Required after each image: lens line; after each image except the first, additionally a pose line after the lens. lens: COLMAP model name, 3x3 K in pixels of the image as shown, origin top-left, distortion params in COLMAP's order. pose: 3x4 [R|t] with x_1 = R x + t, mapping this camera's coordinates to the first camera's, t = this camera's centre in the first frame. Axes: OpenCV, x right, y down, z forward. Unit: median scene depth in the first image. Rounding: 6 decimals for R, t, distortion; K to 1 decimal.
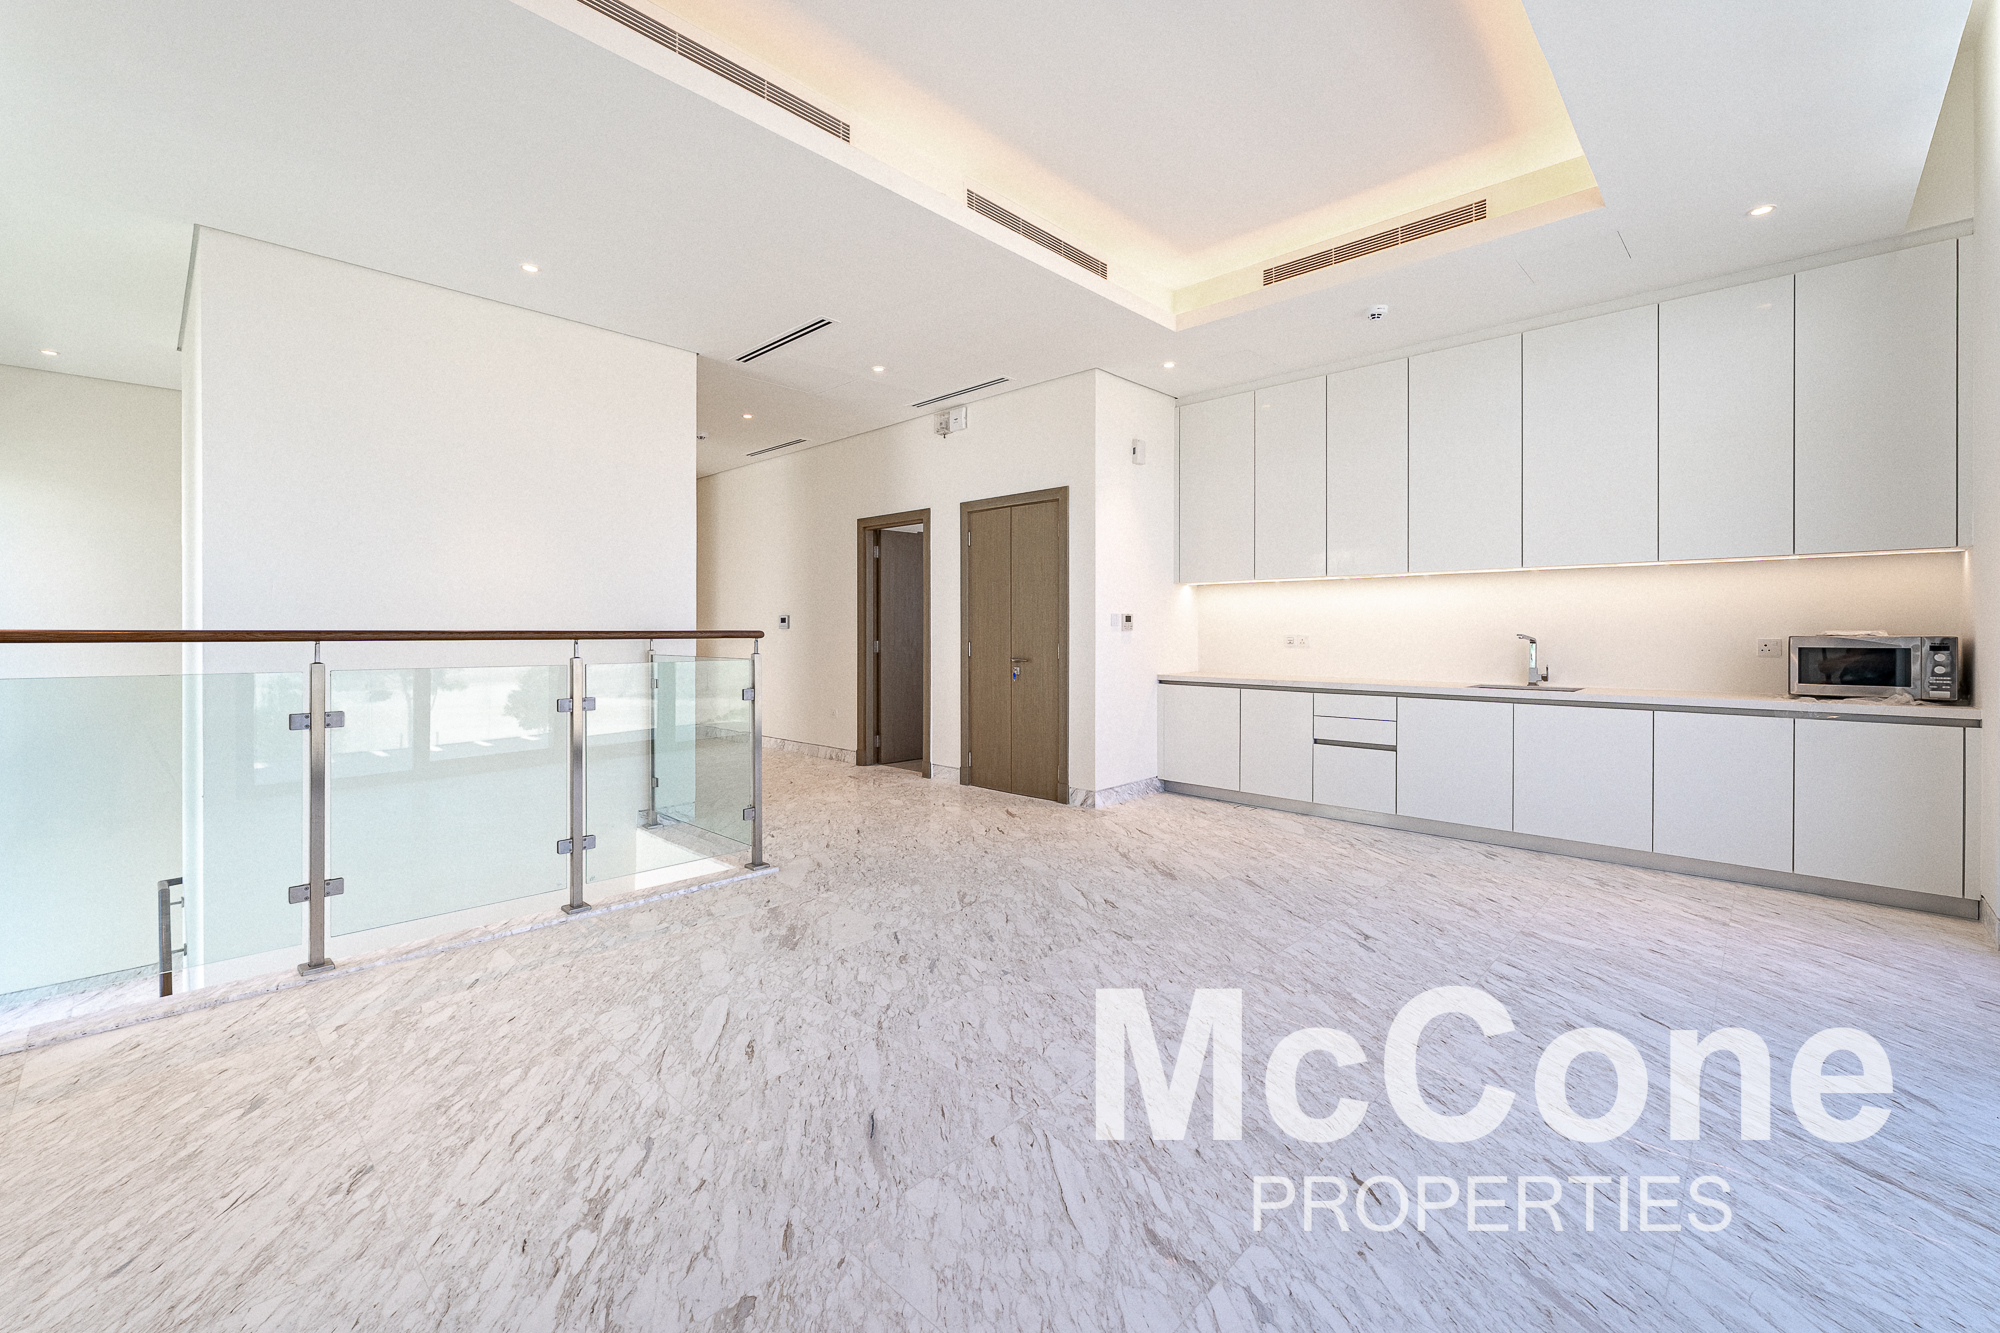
lens RADIAL K [[805.5, 0, 989.6], [0, 805.5, 642.1], [0, 0, 1]] dist [0.000761, 0.000215]
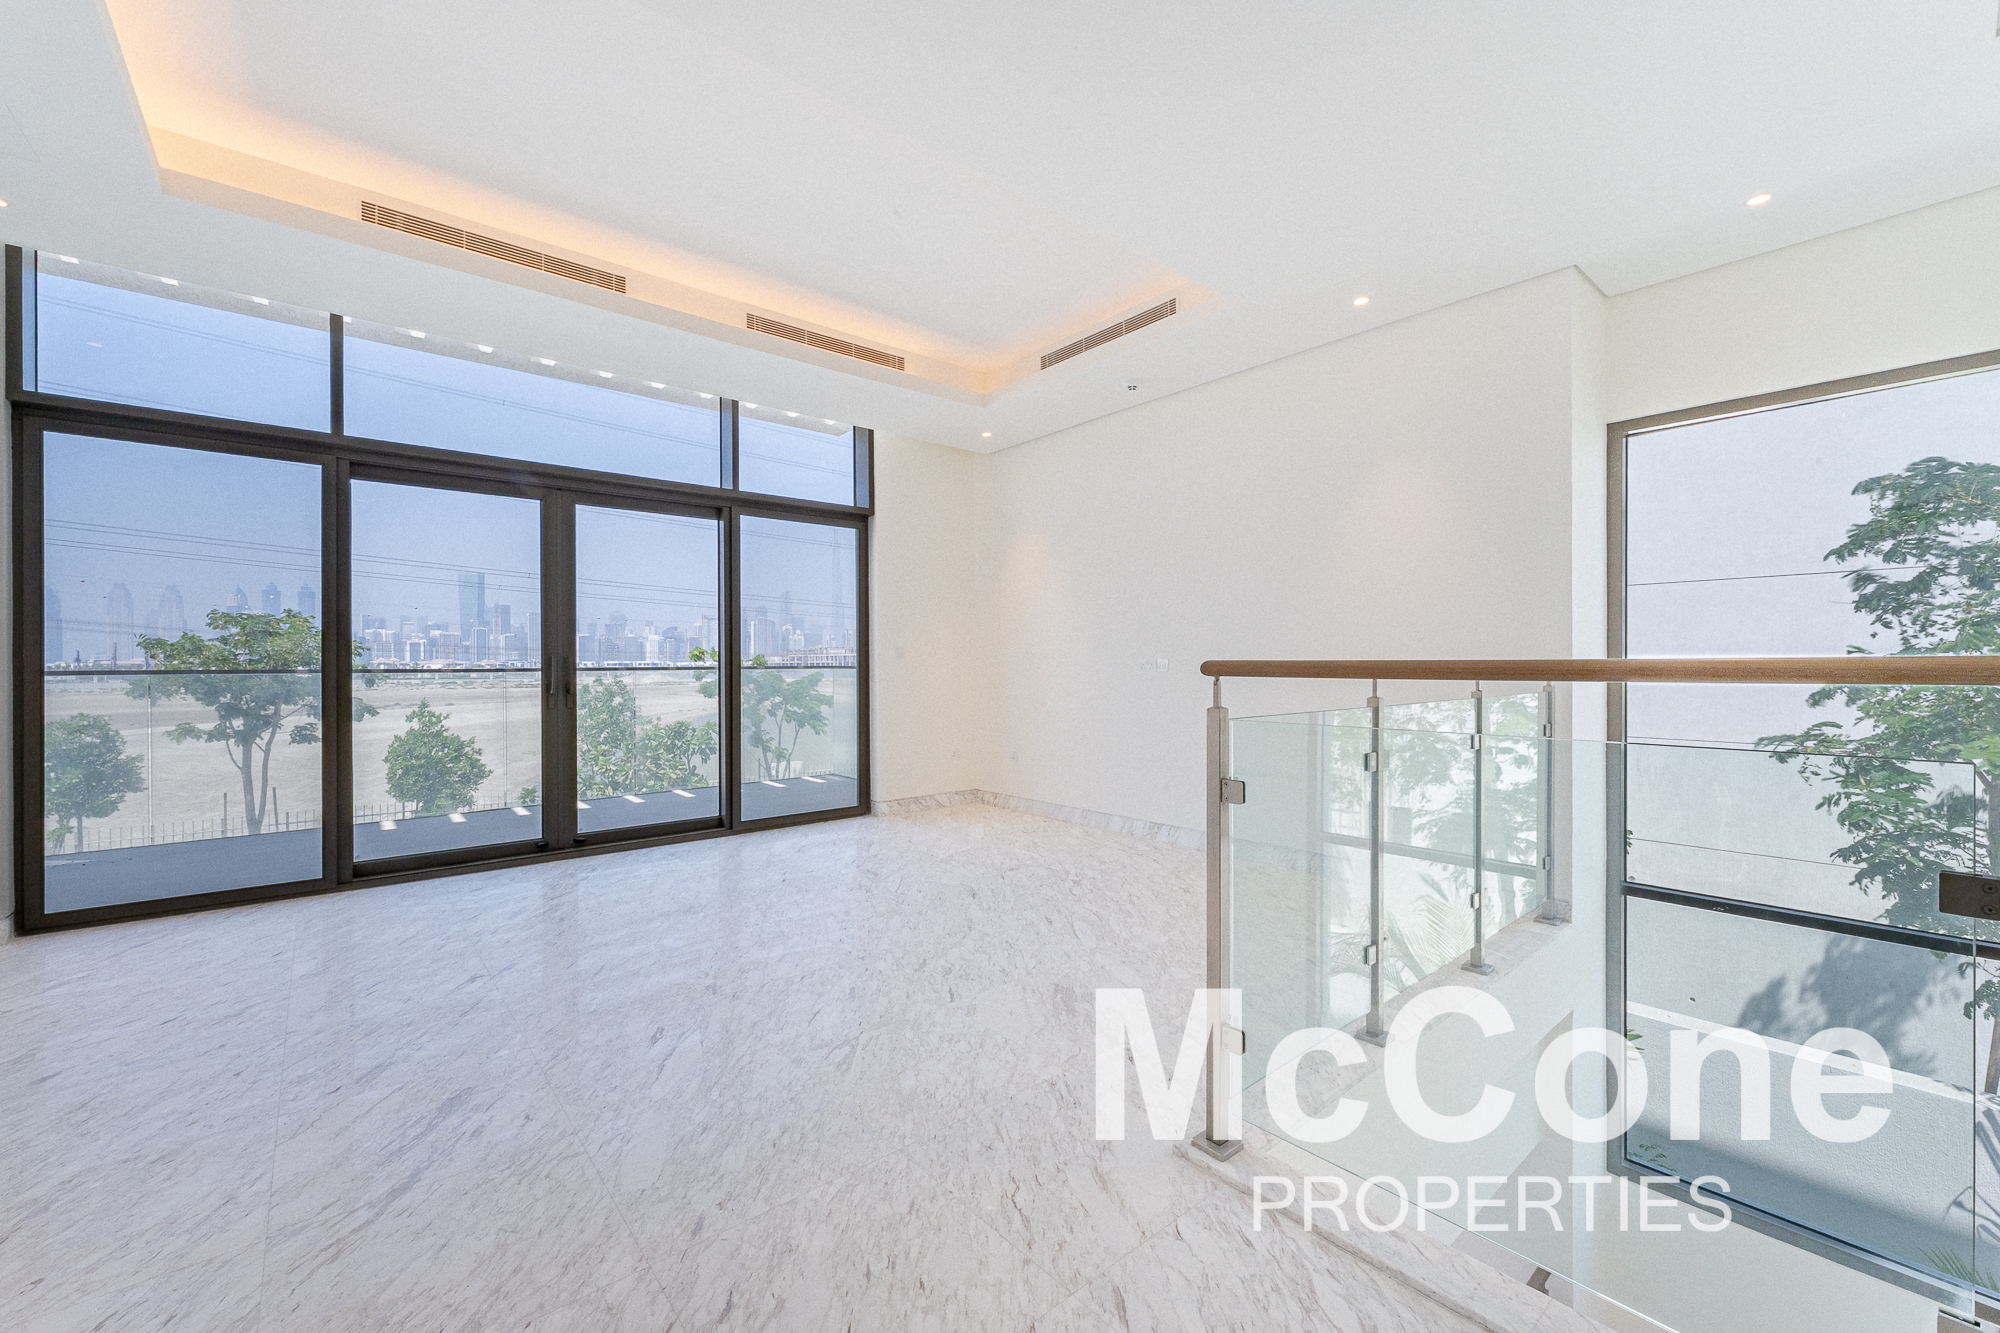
lens RADIAL K [[838.3, 0, 1000.0], [0, 838.3, 666.5], [0, 0, 1]] dist [-0.000158, -0.000007]
pose [[-0.994733, 0.002015, 0.102483, -0.294822], [0.003688, 0.999863, 0.016139, -0.028201], [-0.102436, 0.016431, -0.994604, 2.120630]]
